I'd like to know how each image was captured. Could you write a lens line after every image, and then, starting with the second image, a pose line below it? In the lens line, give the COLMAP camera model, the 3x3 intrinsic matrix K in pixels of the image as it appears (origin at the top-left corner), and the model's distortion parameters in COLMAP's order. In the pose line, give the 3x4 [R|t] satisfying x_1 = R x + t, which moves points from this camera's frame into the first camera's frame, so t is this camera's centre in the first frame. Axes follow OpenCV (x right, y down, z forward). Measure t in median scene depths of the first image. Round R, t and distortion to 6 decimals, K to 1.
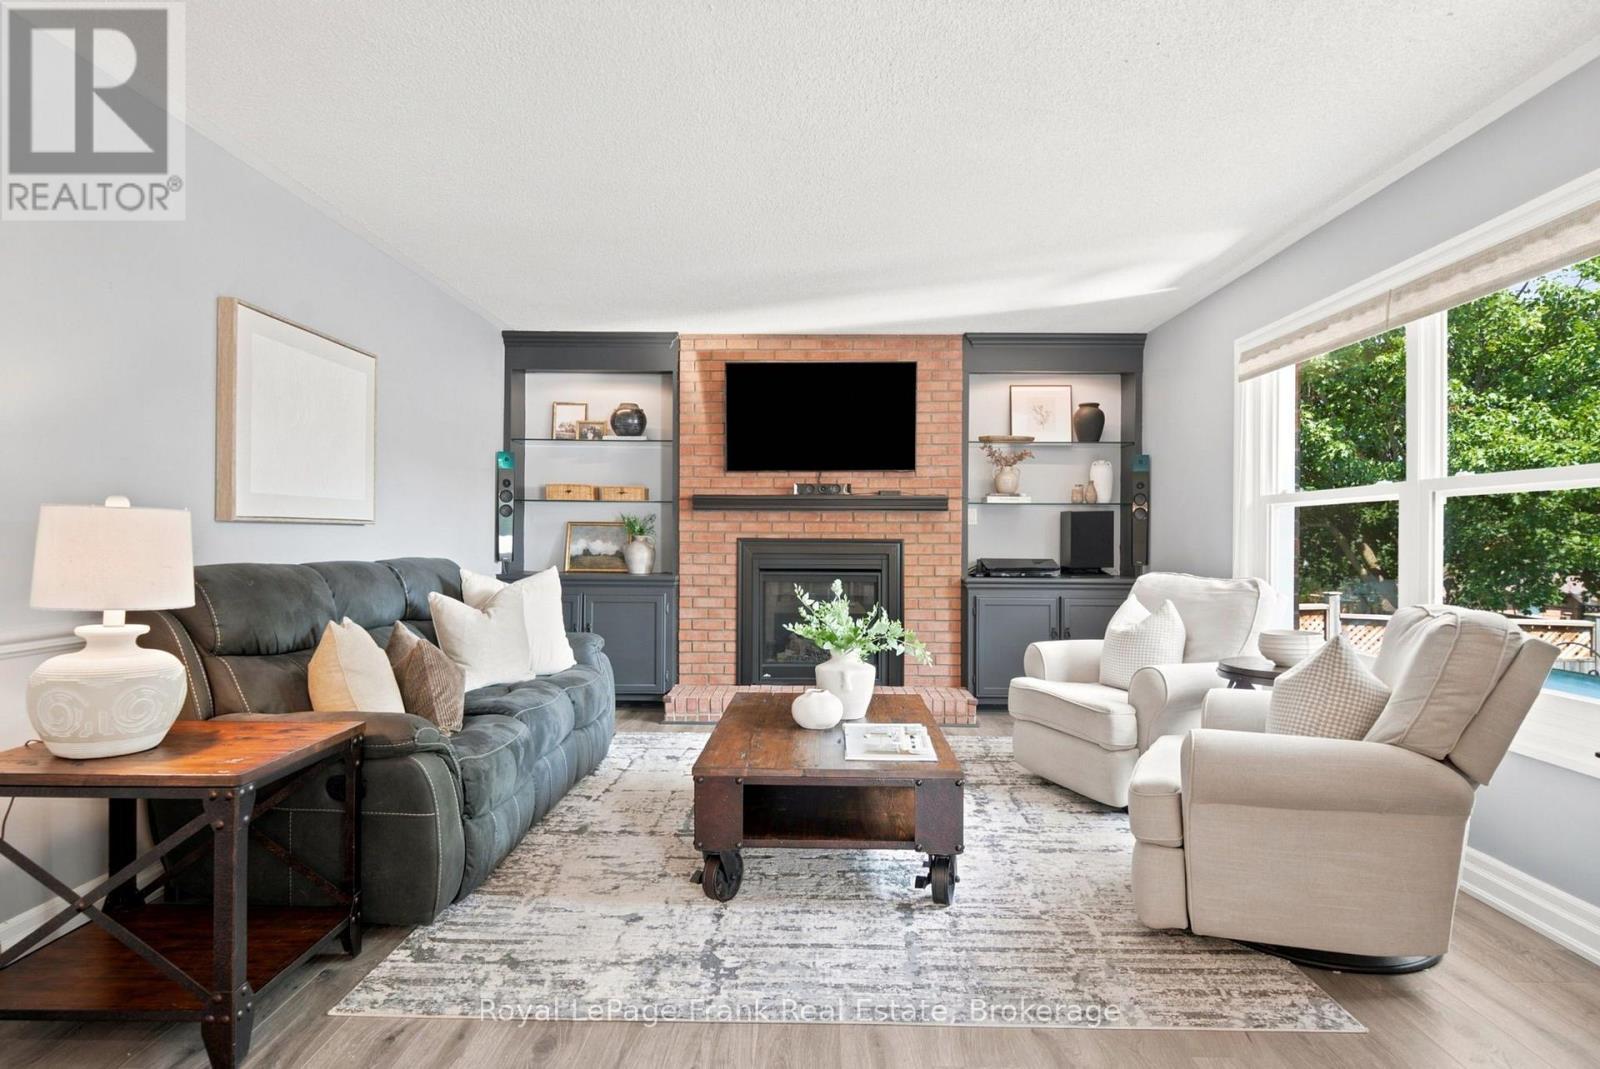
lens RADIAL K [[890.6, 0, 792.6], [0, 890.6, 534.4], [0, 0, 1]] dist [0.004353, -0.000373]
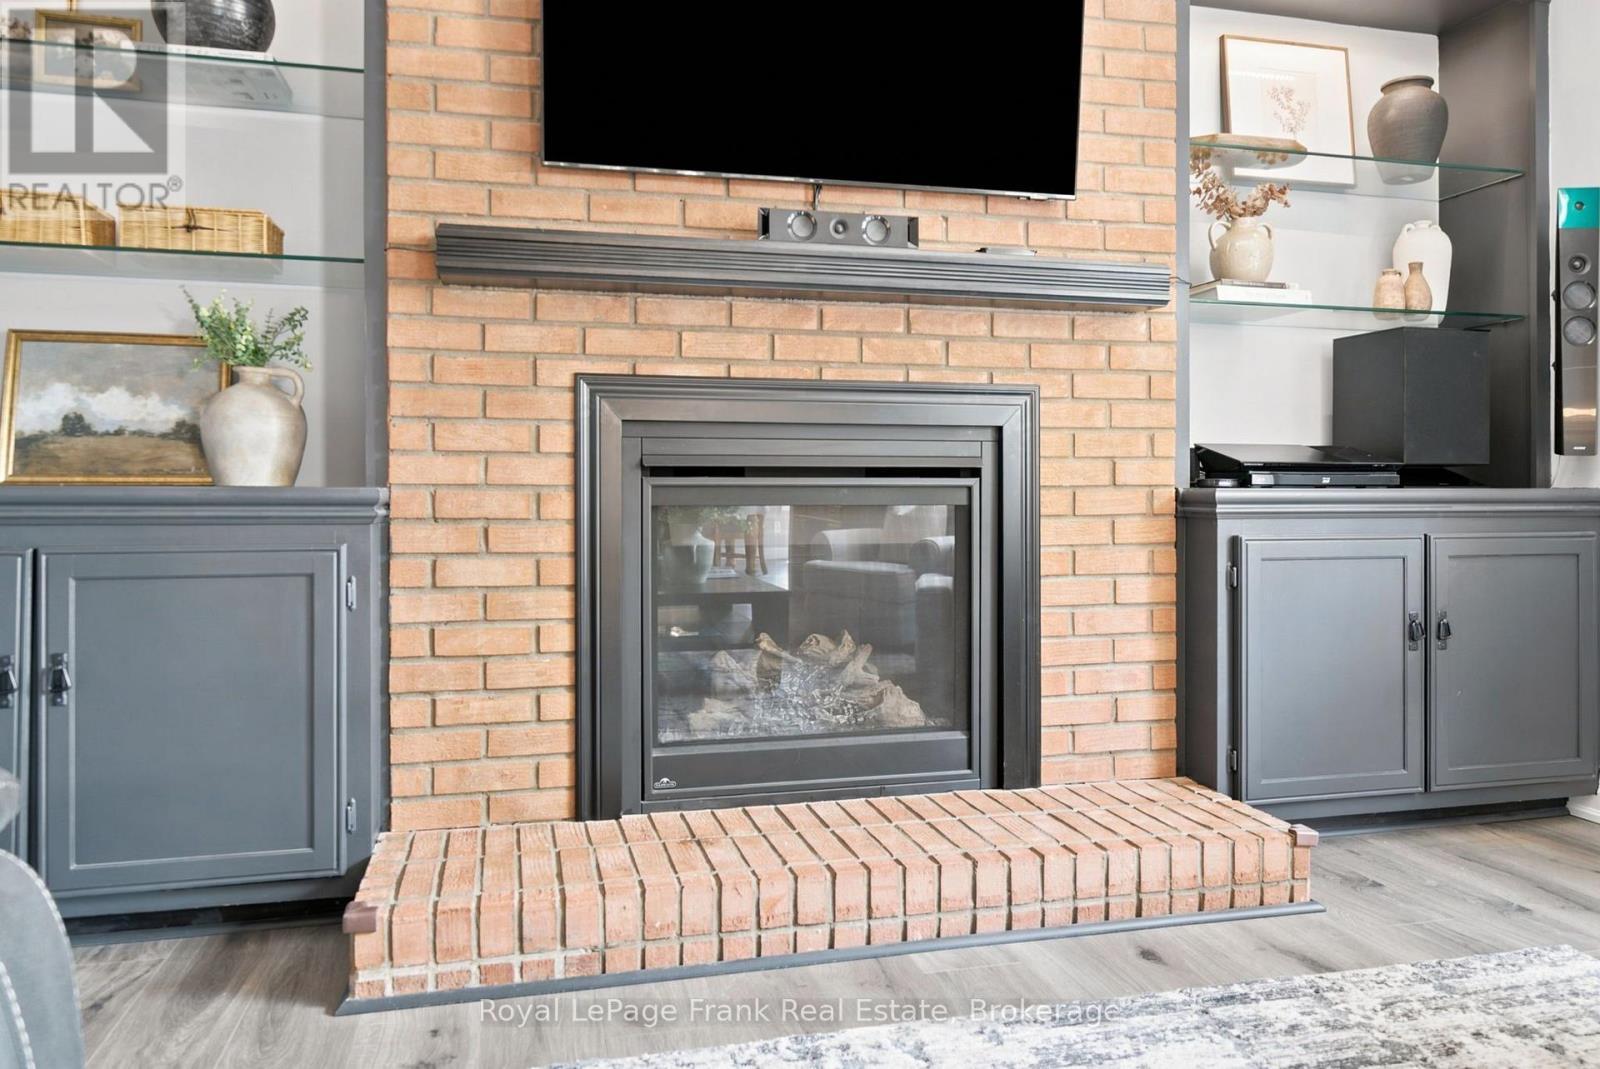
lens RADIAL K [[1105.1, 0, 788.7], [0, 1105.1, 493.1], [0, 0, 1]] dist [-0.010412, -0.001234]
pose [[0.963491, -0.005291, 0.267690, -0.095970], [0.003060, 0.999957, 0.008751, 0.045184], [-0.267725, -0.007612, 0.963465, 0.588539]]
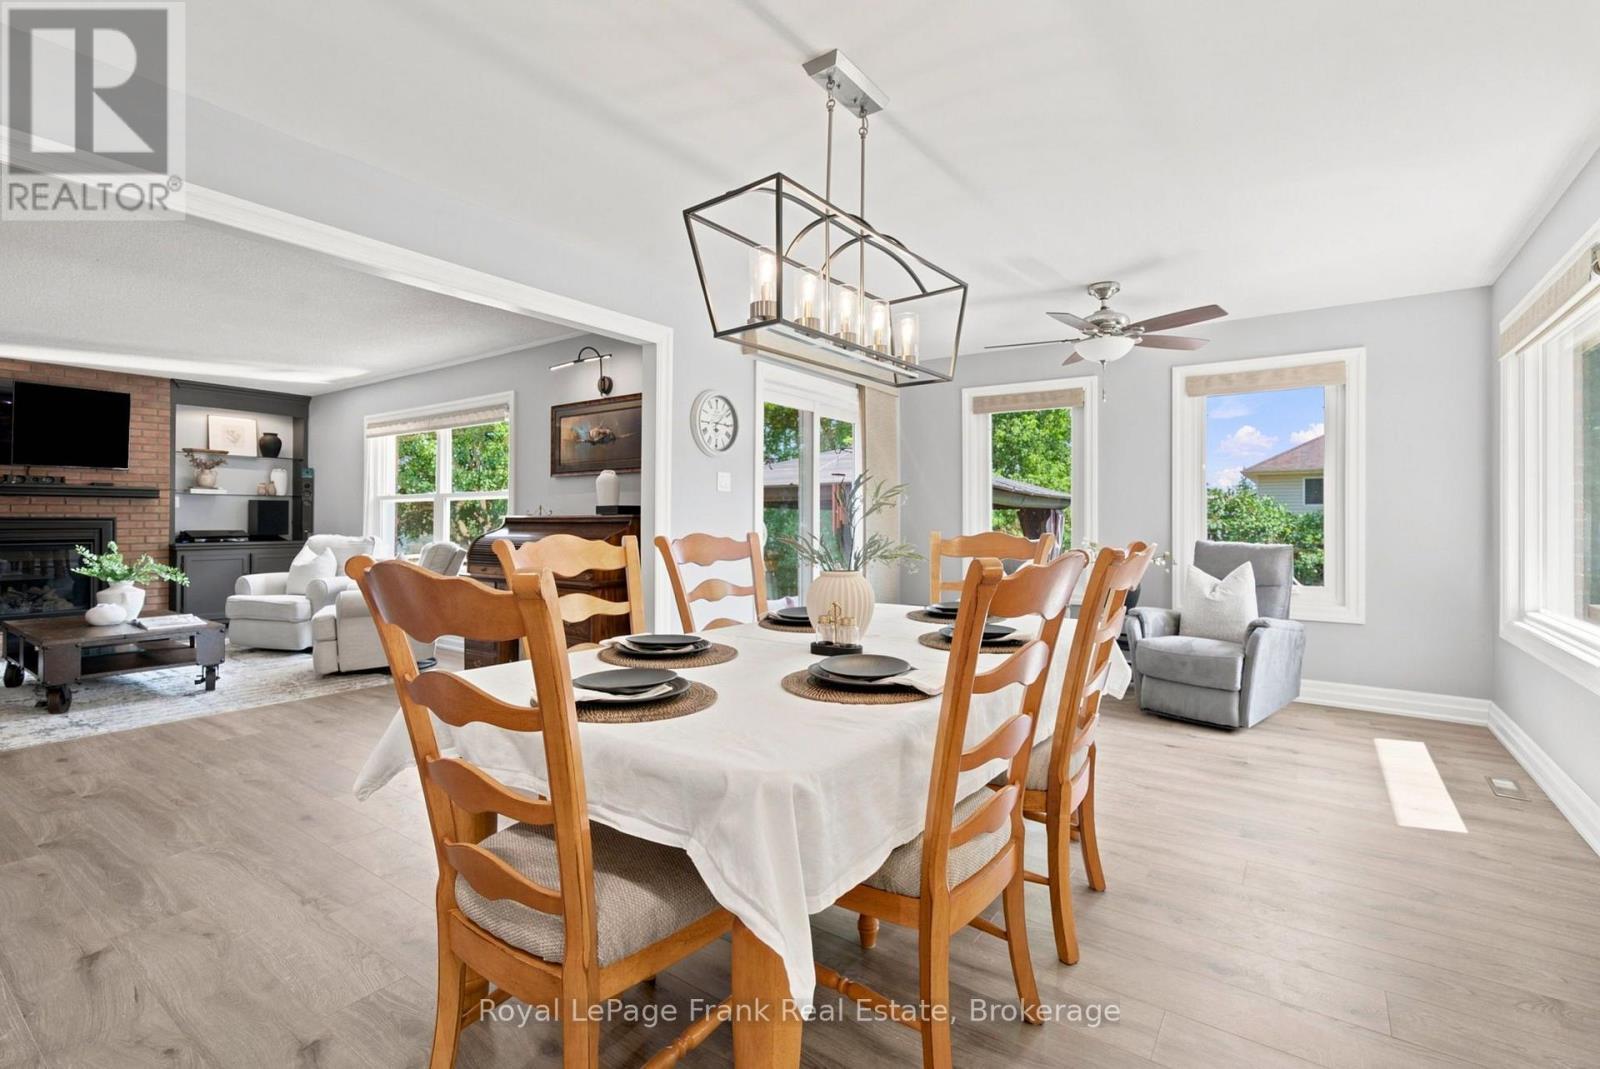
lens RADIAL K [[726.5, 0, 802.7], [0, 726.5, 513.6], [0, 0, 1]] dist [0.013113, 0.000248]
pose [[0.550266, 0.003754, 0.834981, -0.247745], [-0.003438, 0.999992, -0.002230, -0.002065], [-0.834982, -0.001643, 0.550274, -0.543431]]
